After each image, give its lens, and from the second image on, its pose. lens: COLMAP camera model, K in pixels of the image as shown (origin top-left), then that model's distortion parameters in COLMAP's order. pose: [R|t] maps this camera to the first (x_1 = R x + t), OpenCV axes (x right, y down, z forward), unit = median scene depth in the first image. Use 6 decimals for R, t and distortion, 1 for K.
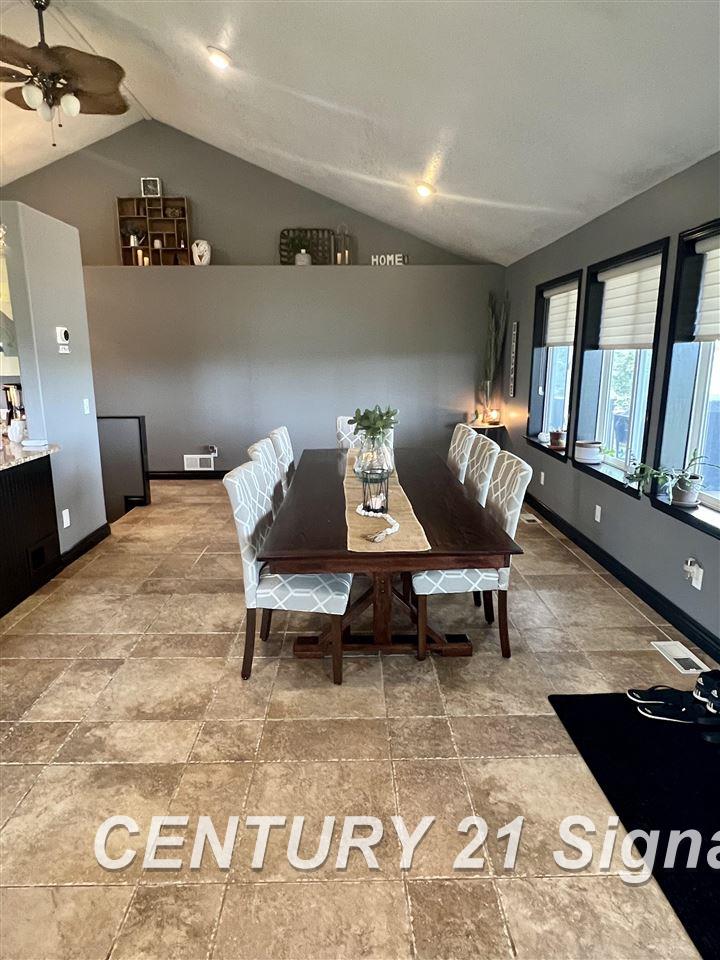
lens RADIAL K [[563.0, 0, 360.0], [0, 563.0, 480.0], [0, 0, 1]] dist [0.002074, -0.000719]
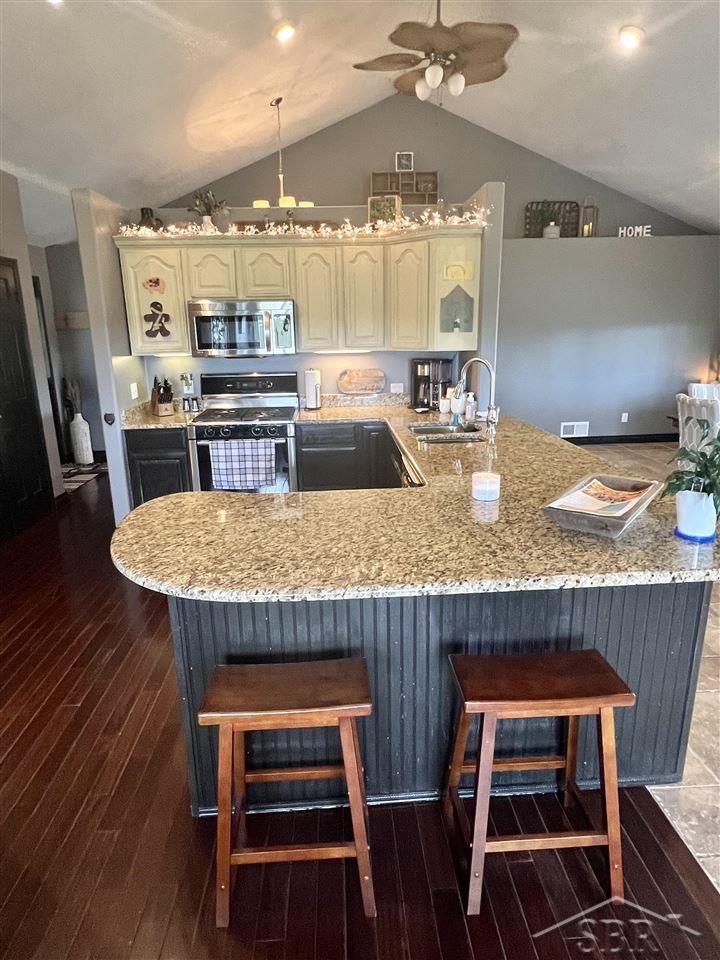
lens RADIAL K [[563.0, 0, 360.0], [0, 563.0, 480.0], [0, 0, 1]] dist [0.002074, -0.000719]
pose [[0.998938, -0.029654, 0.035257, -0.500690], [0.027990, 0.998512, 0.046804, 0.000894], [-0.036593, -0.045768, 0.998282, -0.031138]]
